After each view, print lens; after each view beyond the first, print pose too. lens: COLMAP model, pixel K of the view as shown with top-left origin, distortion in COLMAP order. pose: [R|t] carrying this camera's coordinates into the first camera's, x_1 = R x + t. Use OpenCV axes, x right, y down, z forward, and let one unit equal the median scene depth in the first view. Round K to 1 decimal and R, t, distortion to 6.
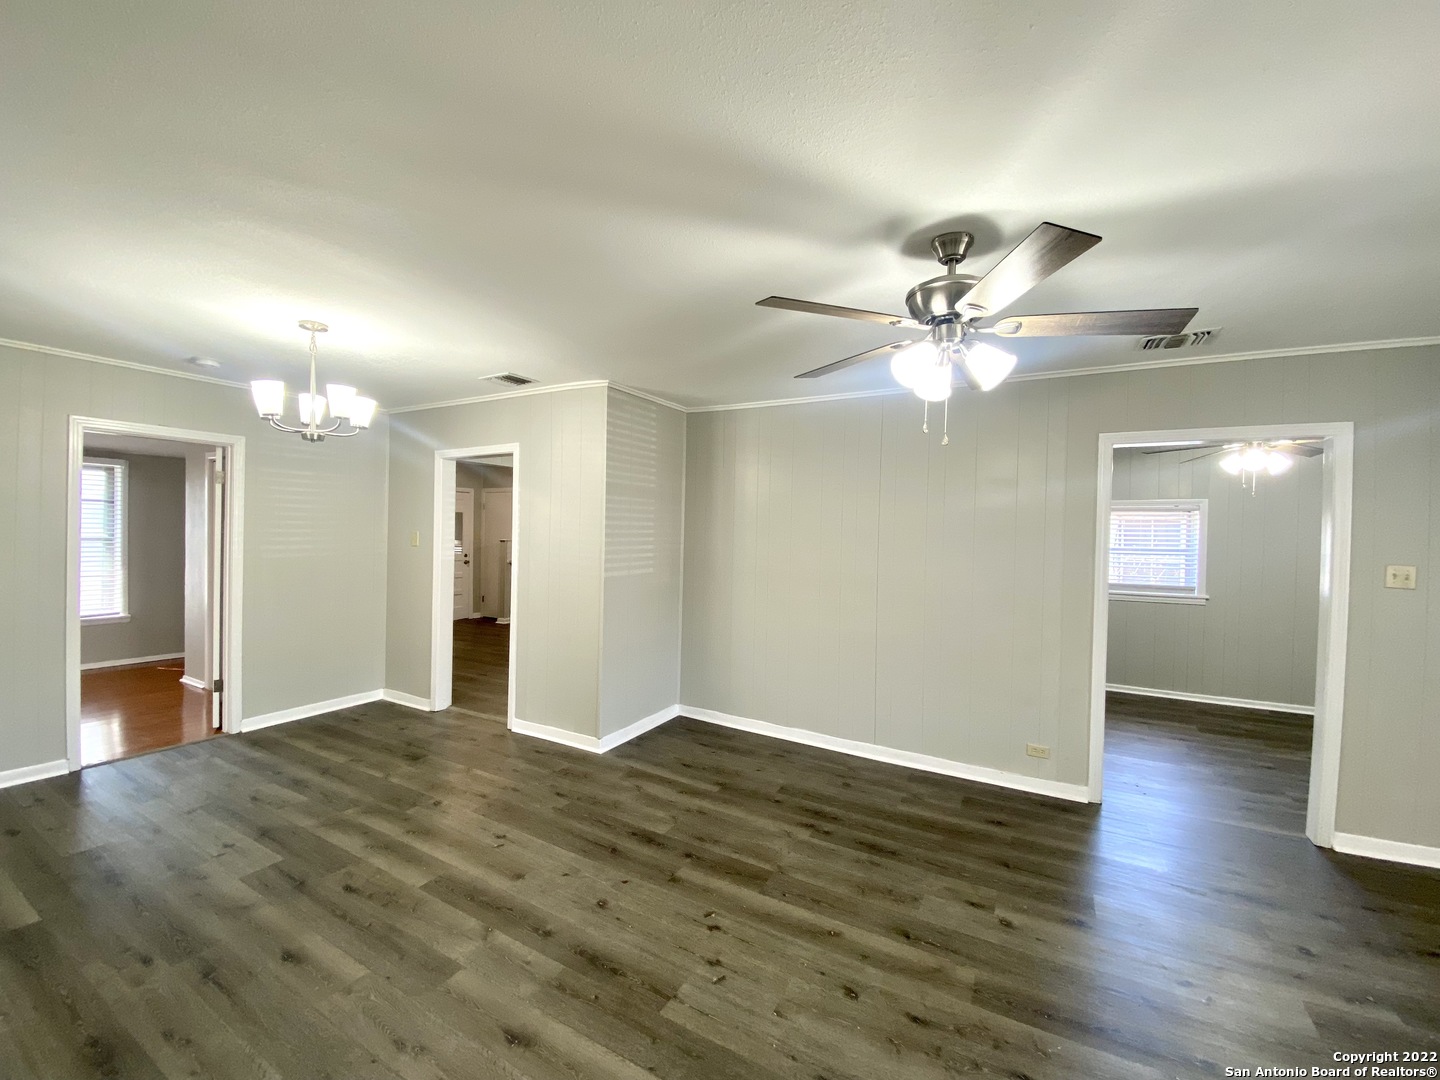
lens RADIAL K [[584.6, 0, 716.3], [0, 584.6, 535.8], [0, 0, 1]] dist [0.012938, -0.015673]
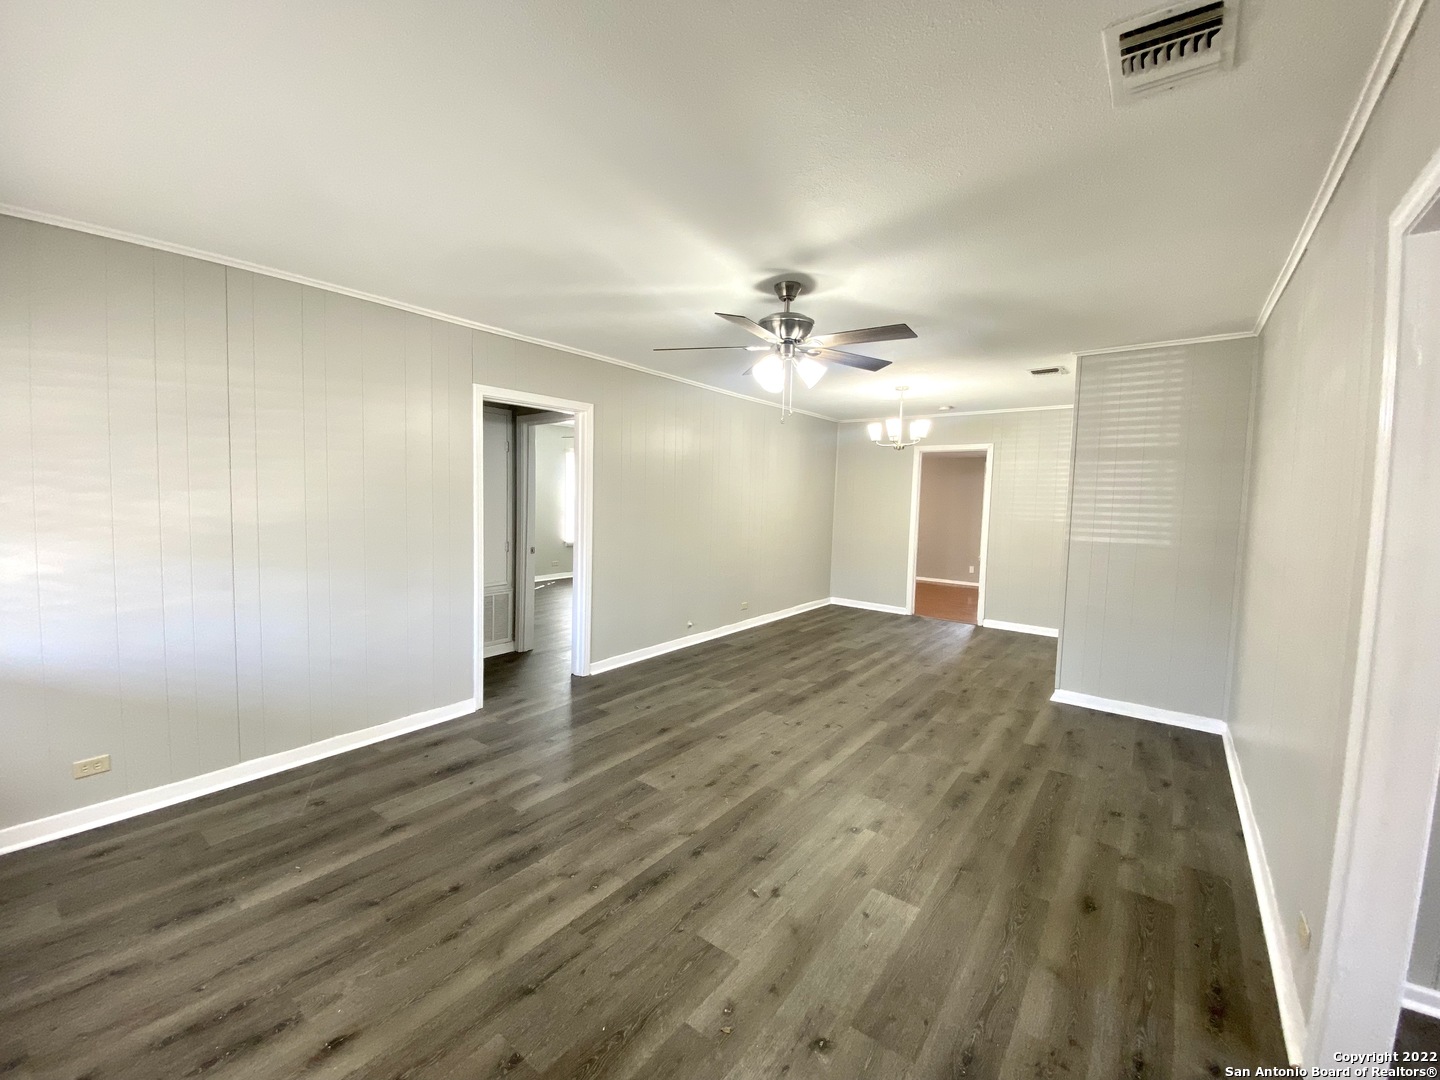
lens RADIAL K [[584.6, 0, 713.9], [0, 584.6, 532.7], [0, 0, 1]] dist [0.012938, -0.015673]
pose [[-0.142930, 0.041602, -0.988858, 1.256255], [-0.039174, 0.998095, 0.047653, 0.043477], [0.988957, 0.045549, -0.141028, 0.676658]]
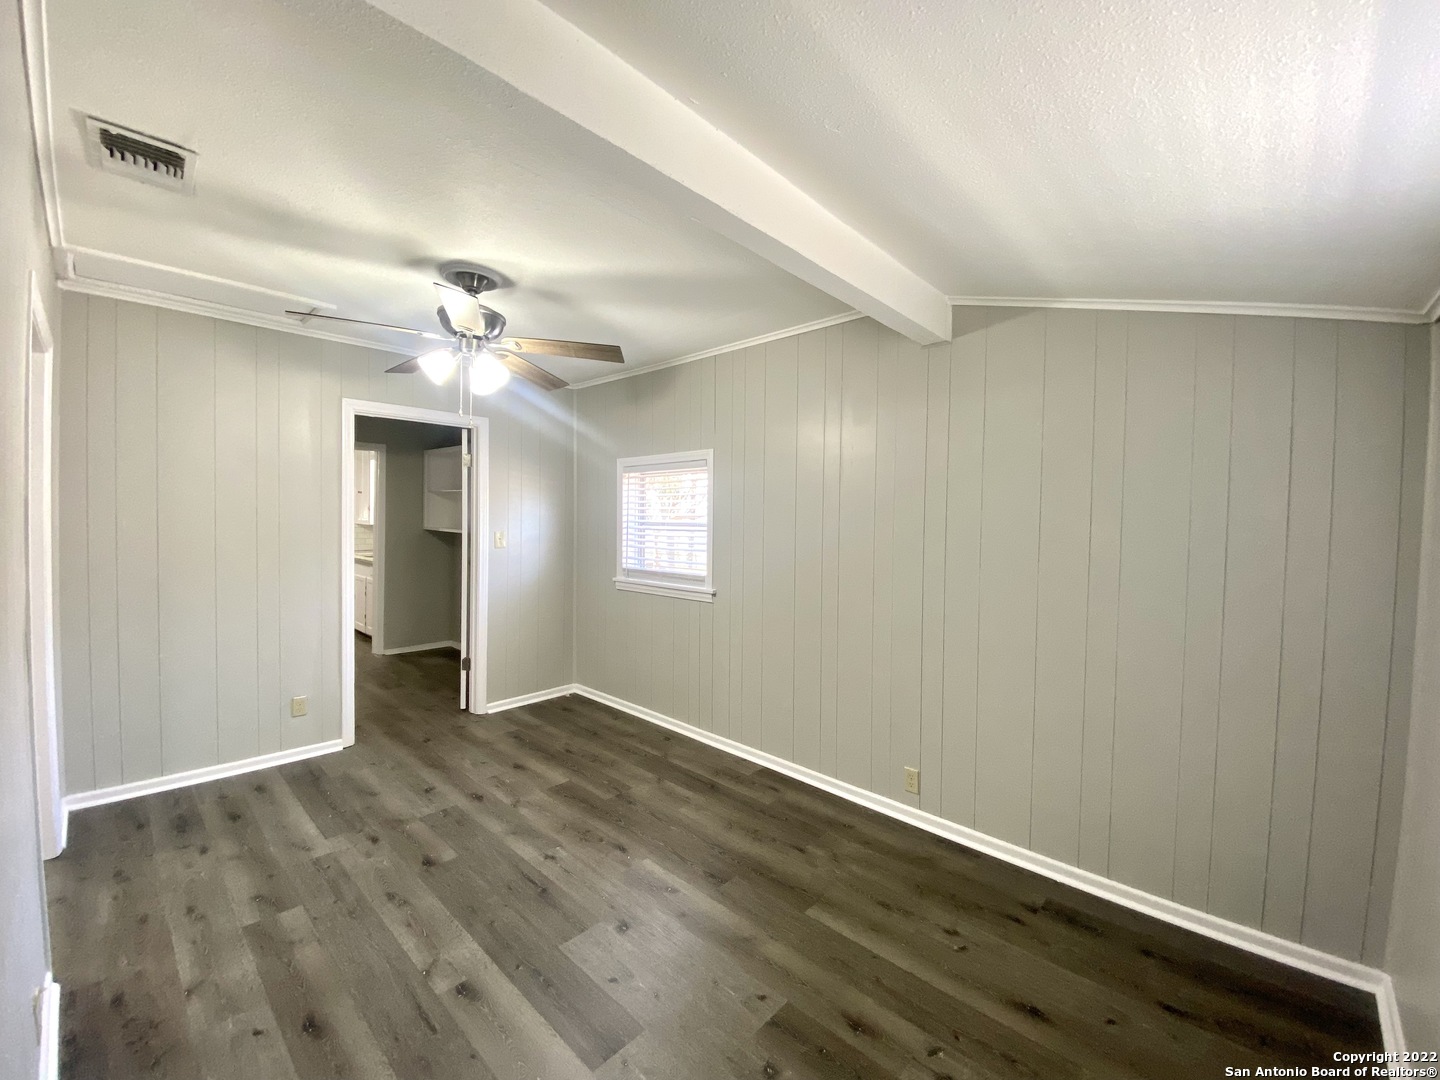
lens RADIAL K [[584.6, 0, 722.7], [0, 584.6, 529.1], [0, 0, 1]] dist [0.012938, -0.015673]
pose [[0.972978, 0.004629, -0.230850, 1.836958], [-0.003401, 0.999978, 0.005716, 0.050735], [0.230871, -0.004776, 0.972973, 0.623143]]
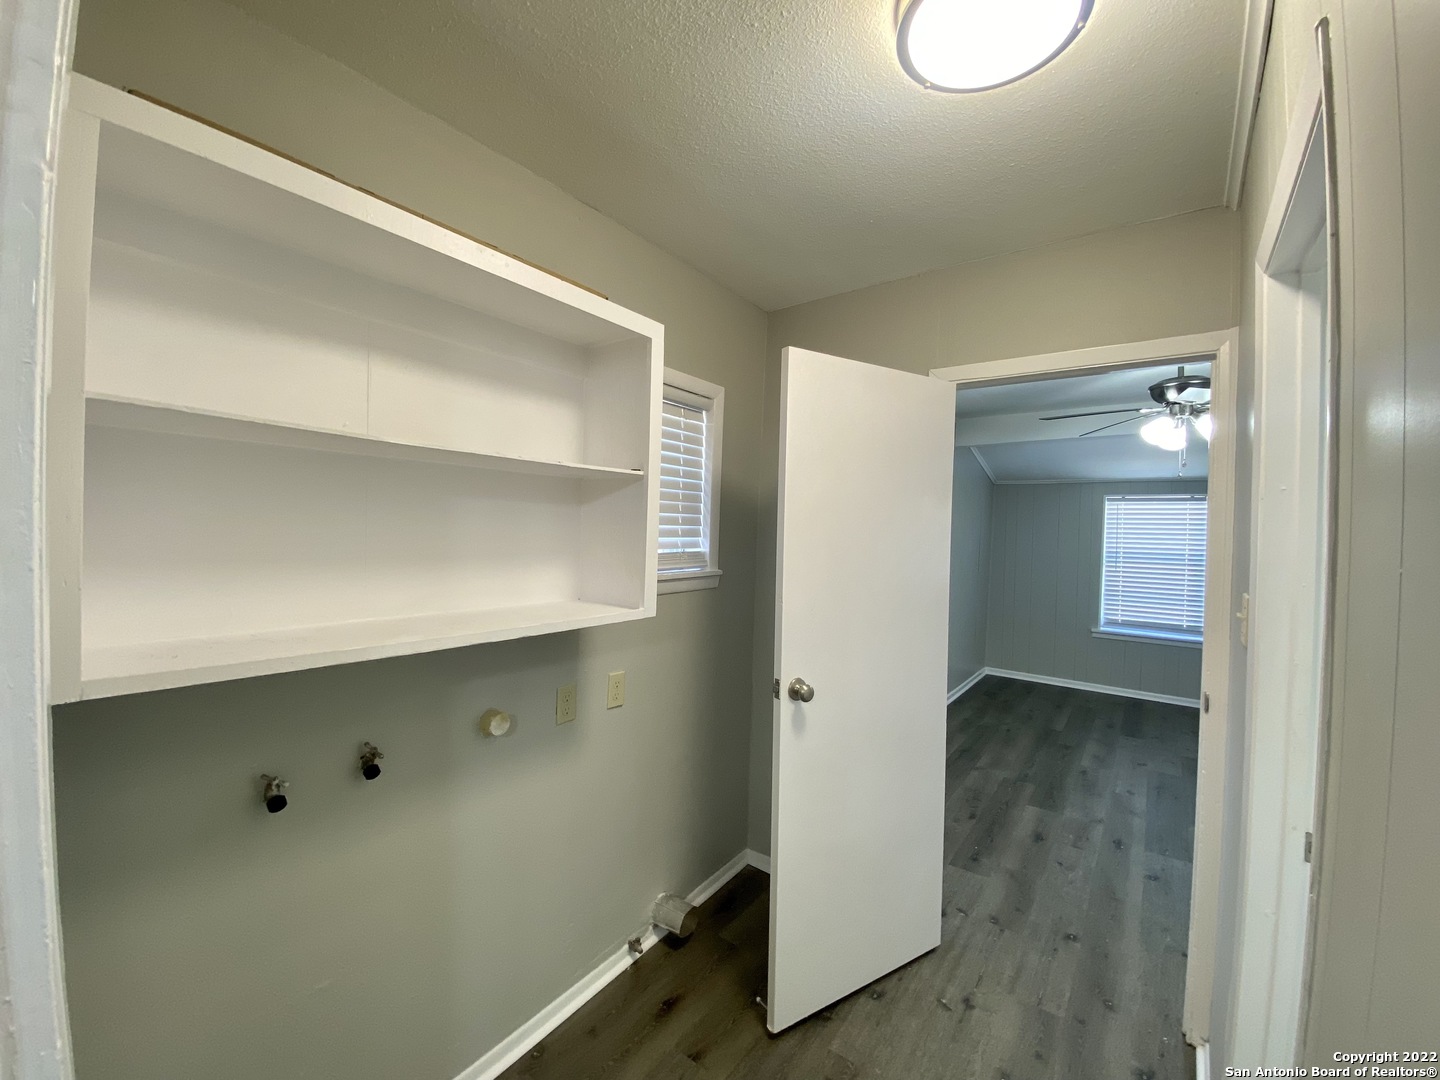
lens RADIAL K [[584.6, 0, 720.0], [0, 584.6, 531.6], [0, 0, 1]] dist [0.012938, -0.015673]
pose [[0.128680, -0.024672, 0.991379, 0.151829], [-0.003535, 0.999673, 0.025337, -0.024047], [-0.991680, -0.006765, 0.128551, 2.044855]]
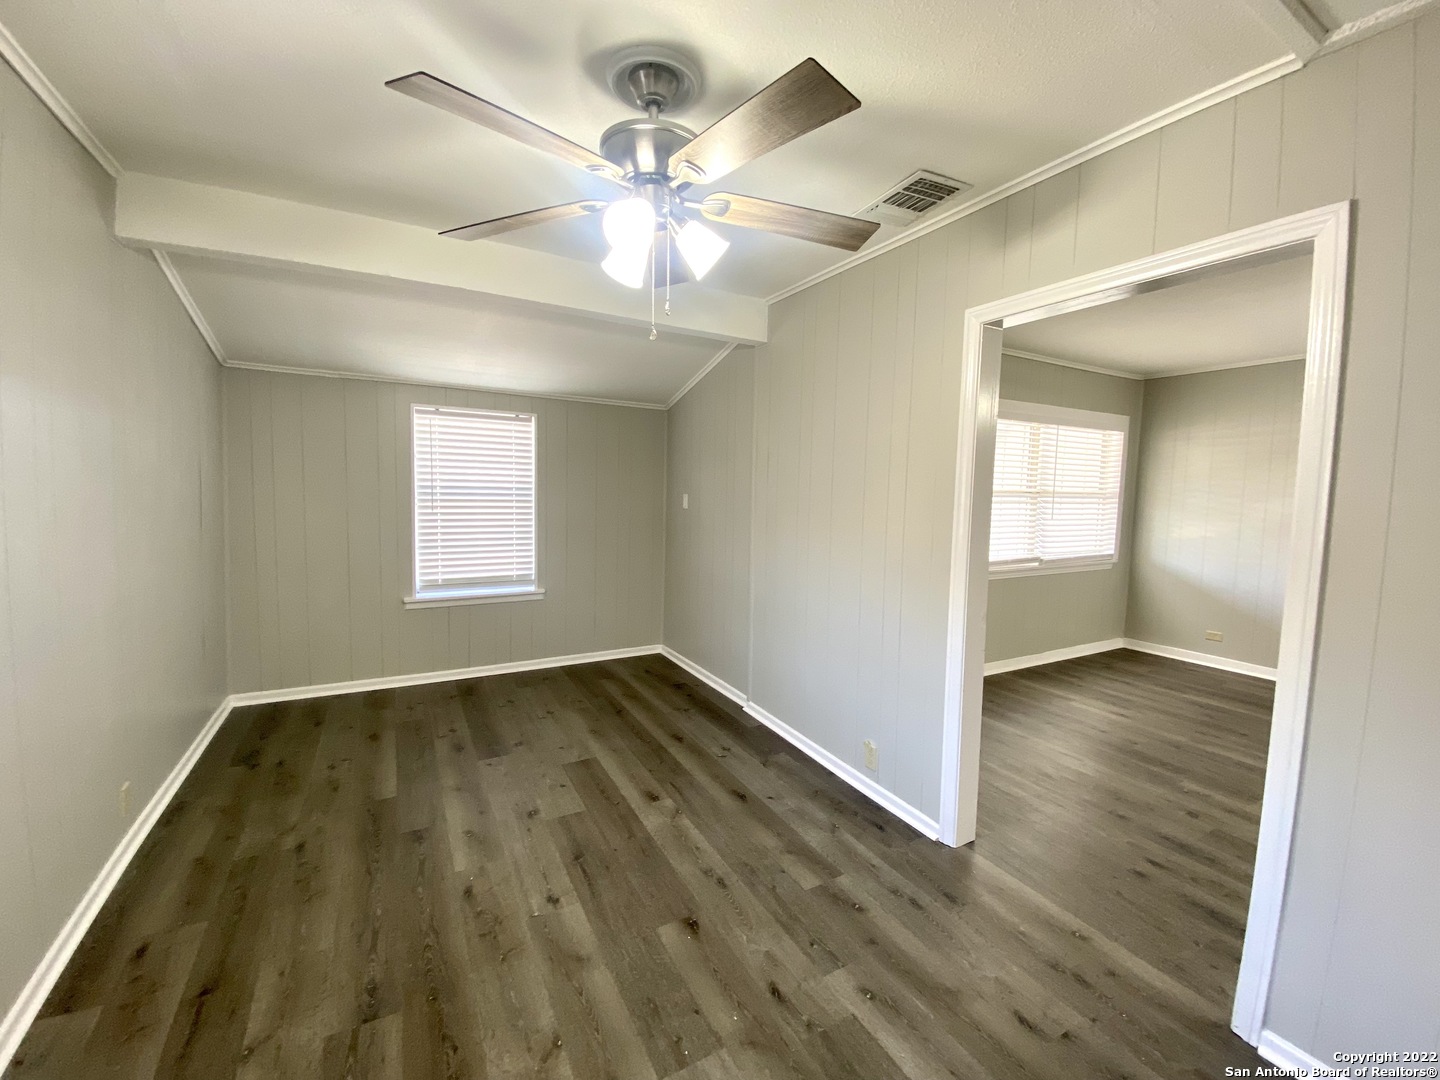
lens RADIAL K [[584.6, 0, 715.7], [0, 584.6, 532.5], [0, 0, 1]] dist [0.012938, -0.015673]
pose [[-0.847219, -0.083487, 0.524642, 0.927134], [-0.030528, 0.993593, 0.108813, 0.023905], [-0.530365, 0.076172, -0.844340, 1.817107]]
